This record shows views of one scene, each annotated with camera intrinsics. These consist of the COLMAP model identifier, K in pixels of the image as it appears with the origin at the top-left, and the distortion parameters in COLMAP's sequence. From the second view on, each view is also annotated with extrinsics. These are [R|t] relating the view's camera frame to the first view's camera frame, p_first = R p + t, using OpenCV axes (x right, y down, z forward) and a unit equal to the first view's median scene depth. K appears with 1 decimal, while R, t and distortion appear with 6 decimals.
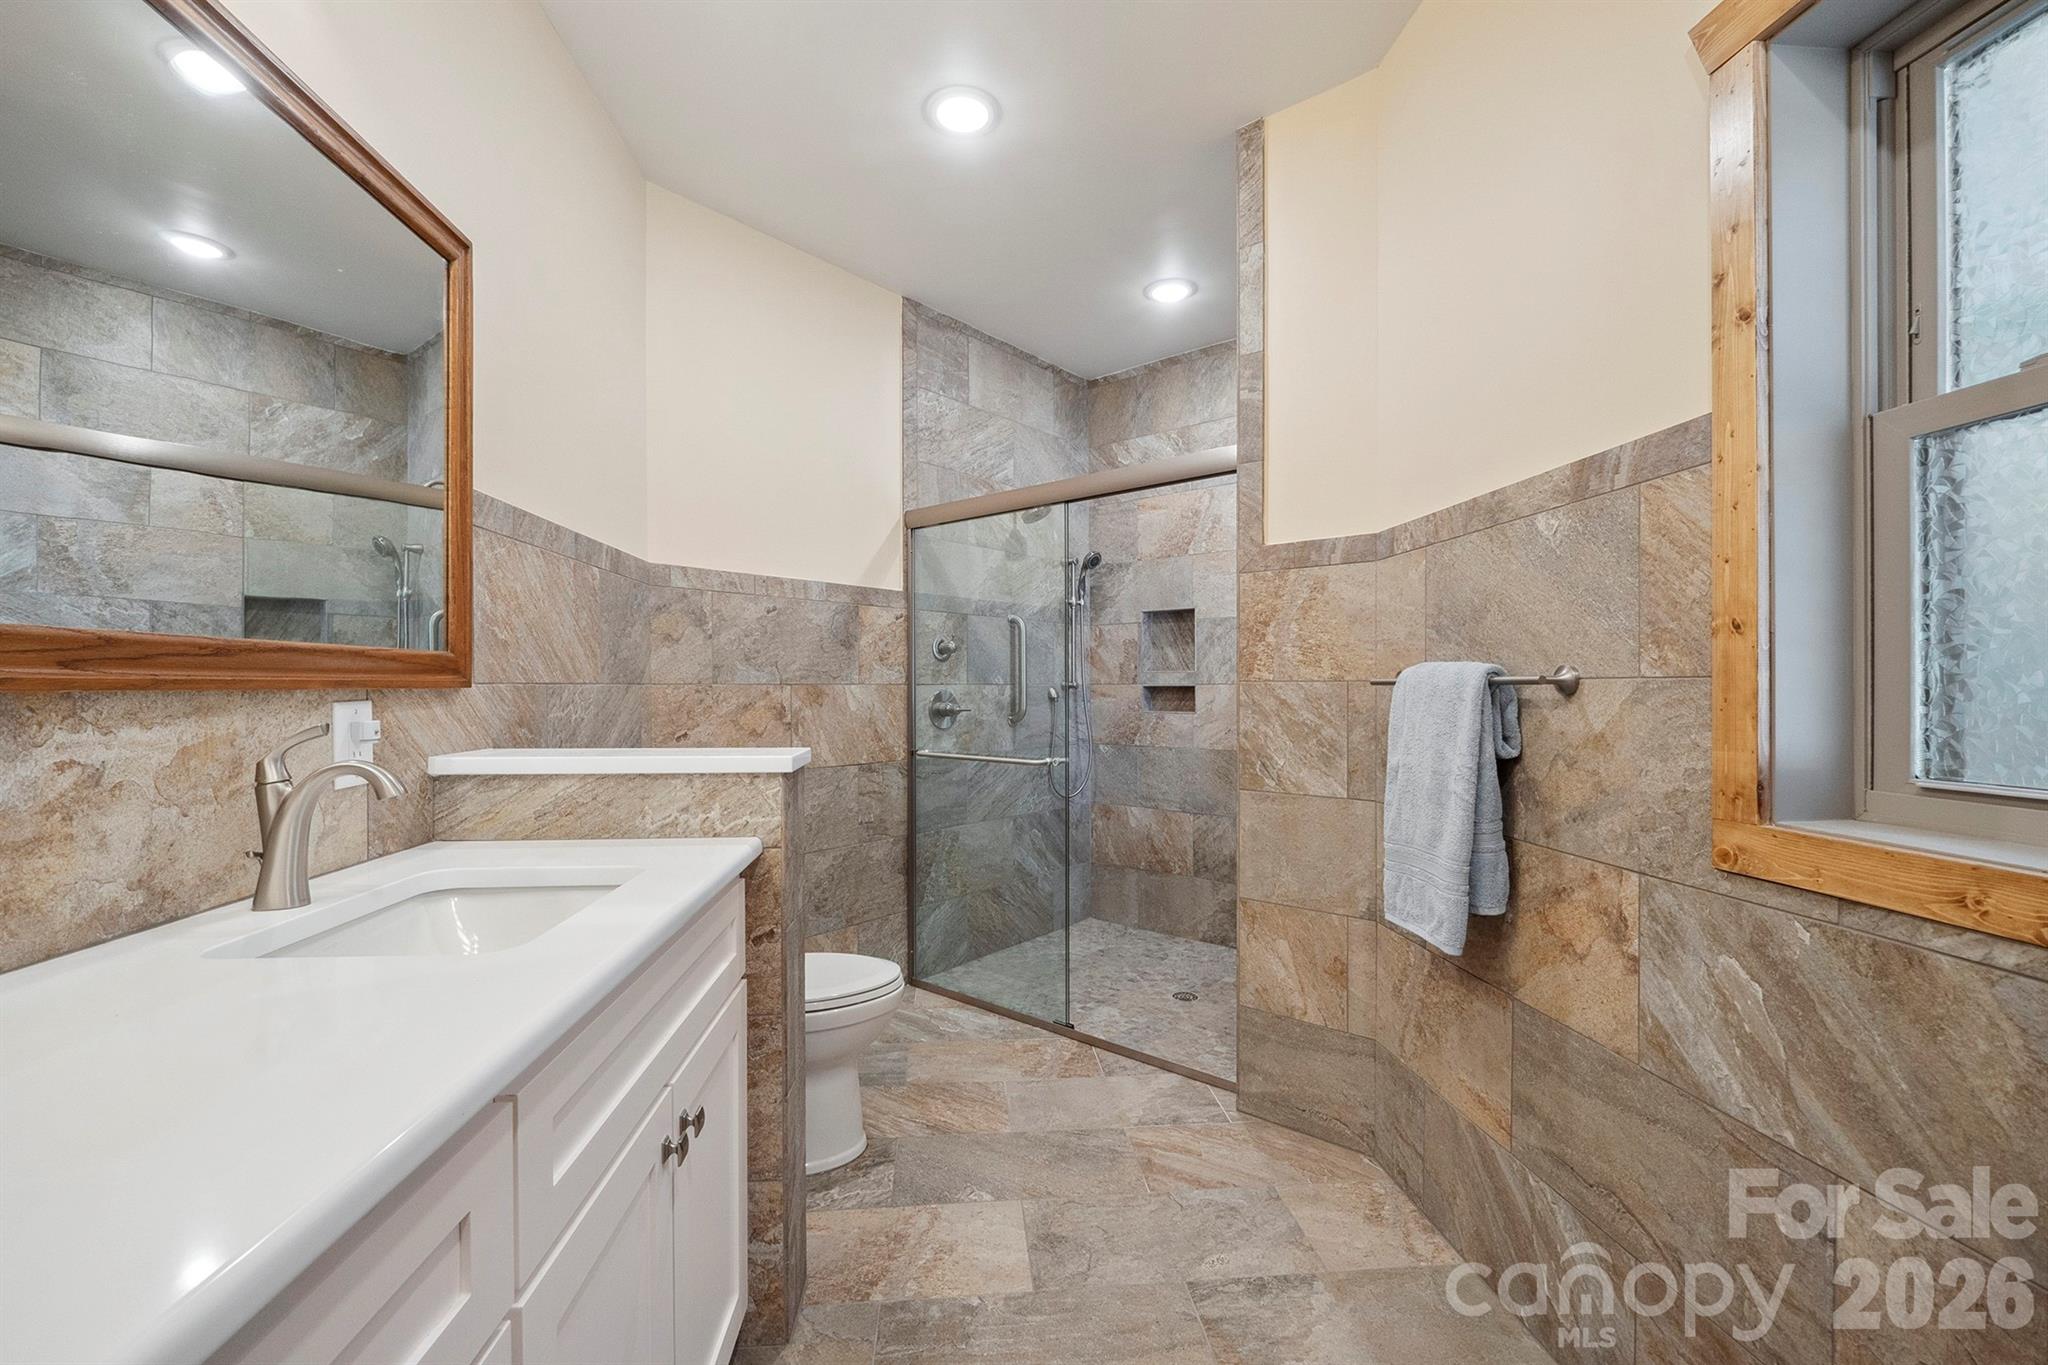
lens RADIAL K [[866.0, 0, 1026.3], [0, 866.0, 682.4], [0, 0, 1]] dist [-0.005975, -0.000324]
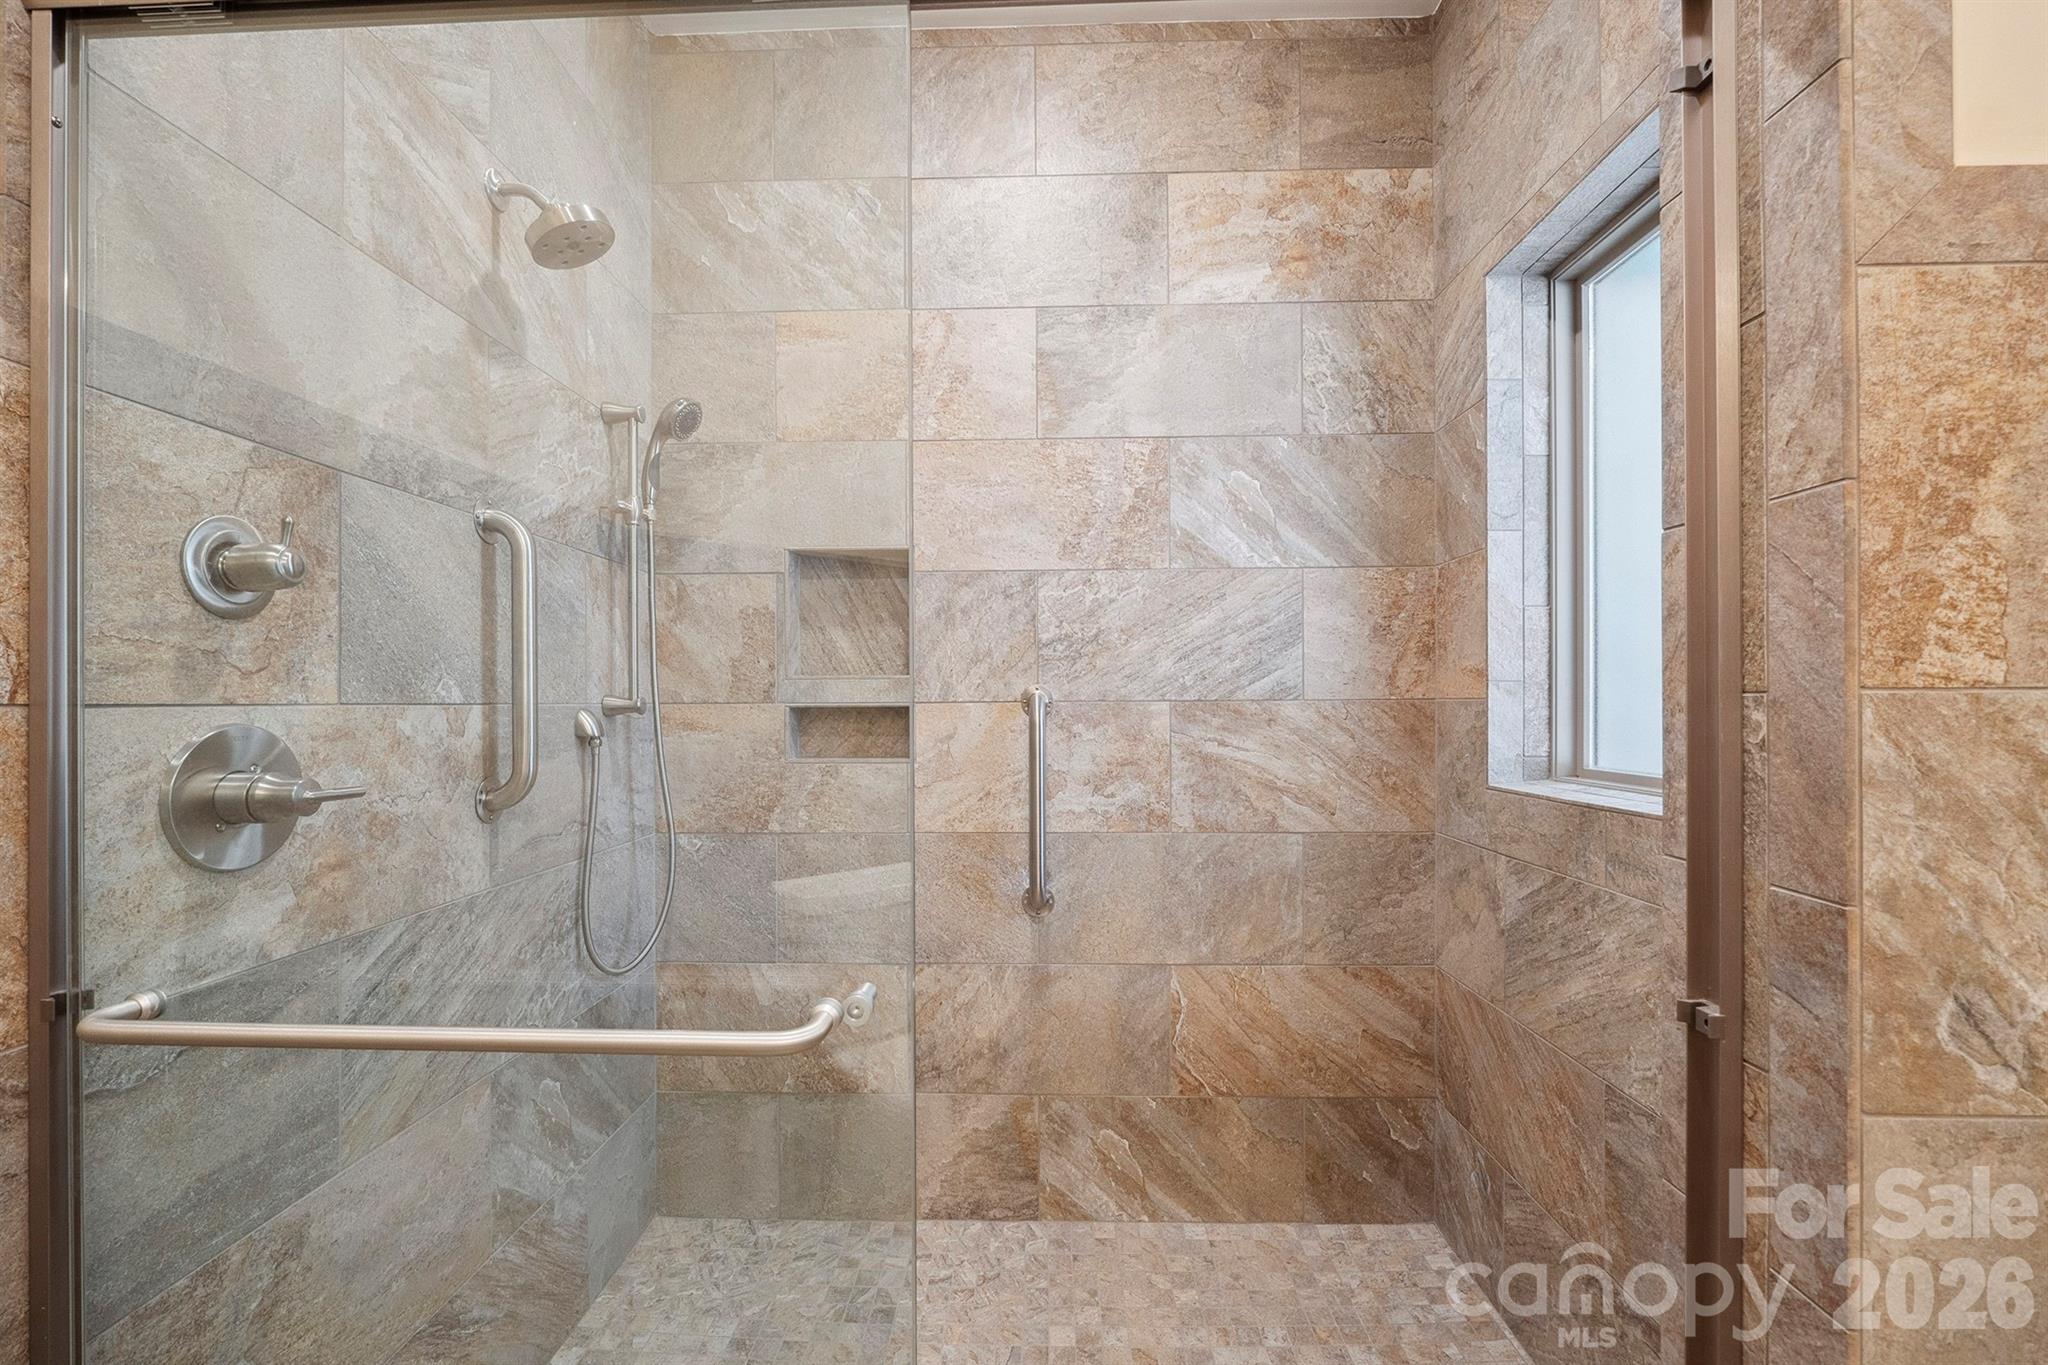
lens RADIAL K [[866.0, 0, 1018.2], [0, 866.0, 700.7], [0, 0, 1]] dist [-0.005975, -0.000324]
pose [[0.785587, -0.000364, 0.618751, -0.063832], [0.000759, 1.000000, -0.000375, 0.001377], [-0.618751, 0.000764, 0.785587, 0.582065]]
